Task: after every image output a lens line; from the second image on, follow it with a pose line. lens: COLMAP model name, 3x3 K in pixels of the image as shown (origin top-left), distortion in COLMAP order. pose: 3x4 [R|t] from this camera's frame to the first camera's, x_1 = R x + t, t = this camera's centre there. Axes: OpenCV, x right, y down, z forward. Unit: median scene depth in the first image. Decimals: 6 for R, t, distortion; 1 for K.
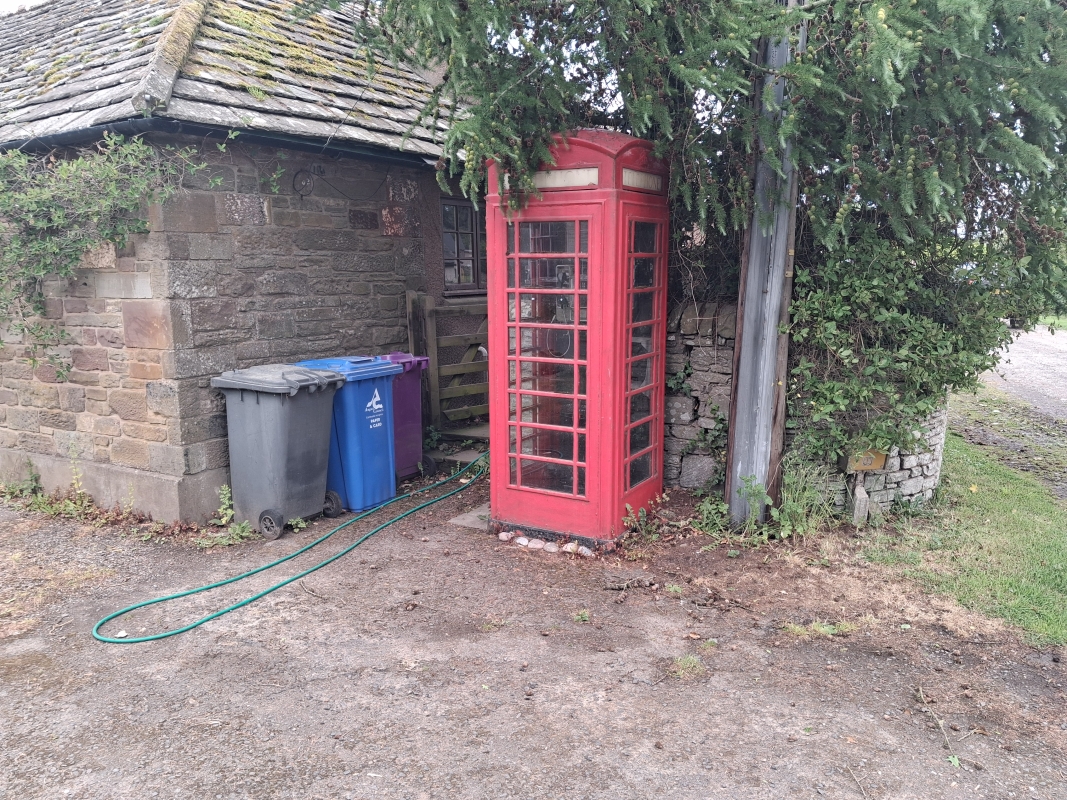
lens RADIAL K [[834.5, 0, 536.2], [0, 834.5, 399.3], [0, 0, 1]] dist [0.100082, -0.251718]
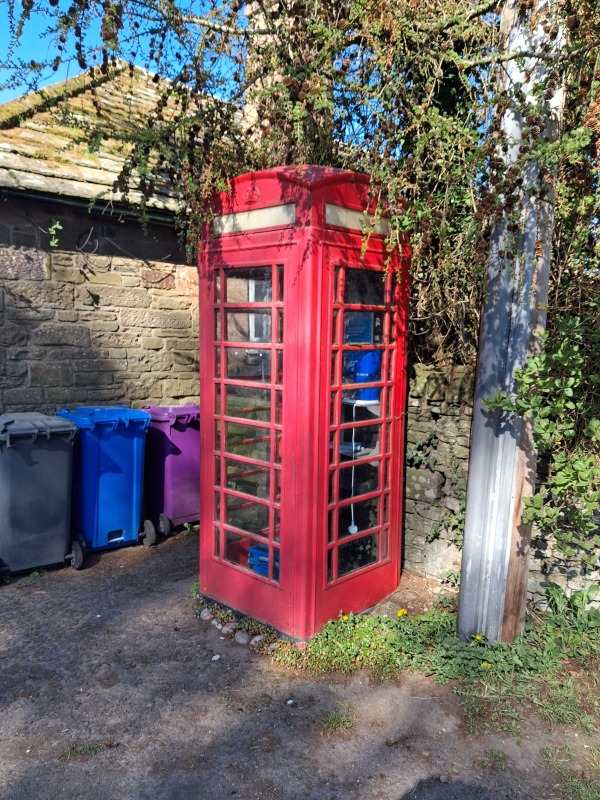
lens RADIAL K [[635.9, 0, 295.4], [0, 635.9, 399.1], [0, 0, 1]] dist [0.002644, -0.006323]
pose [[0.969239, 0.045528, -0.241872, 0.201256], [-0.060665, 0.996614, -0.055503, -0.032833], [0.238526, 0.068469, 0.968719, 0.319037]]
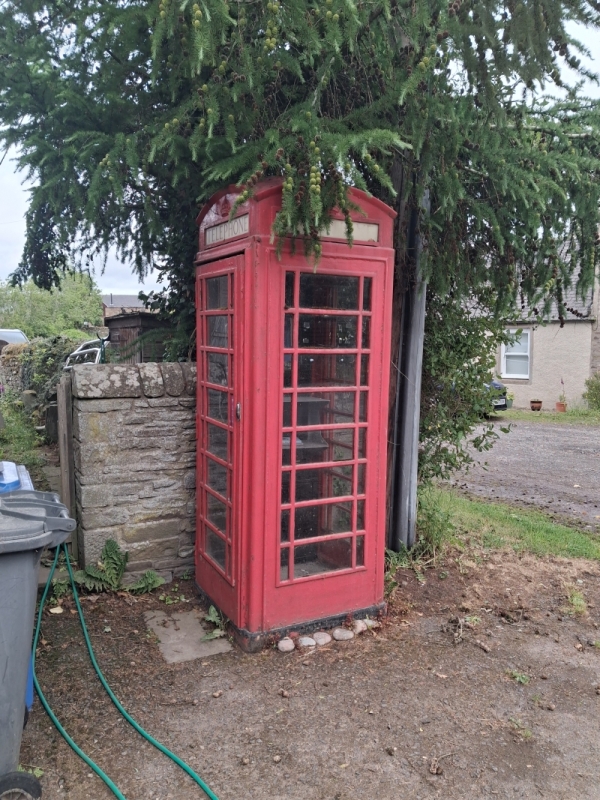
lens RADIAL K [[635.9, 0, 309.4], [0, 635.9, 397.6], [0, 0, 1]] dist [0.013751, -0.004005]
pose [[0.520650, -0.072427, 0.850692, -0.515158], [0.128160, 0.991735, 0.005997, -0.076213], [-0.844096, 0.105902, 0.525630, 0.584553]]
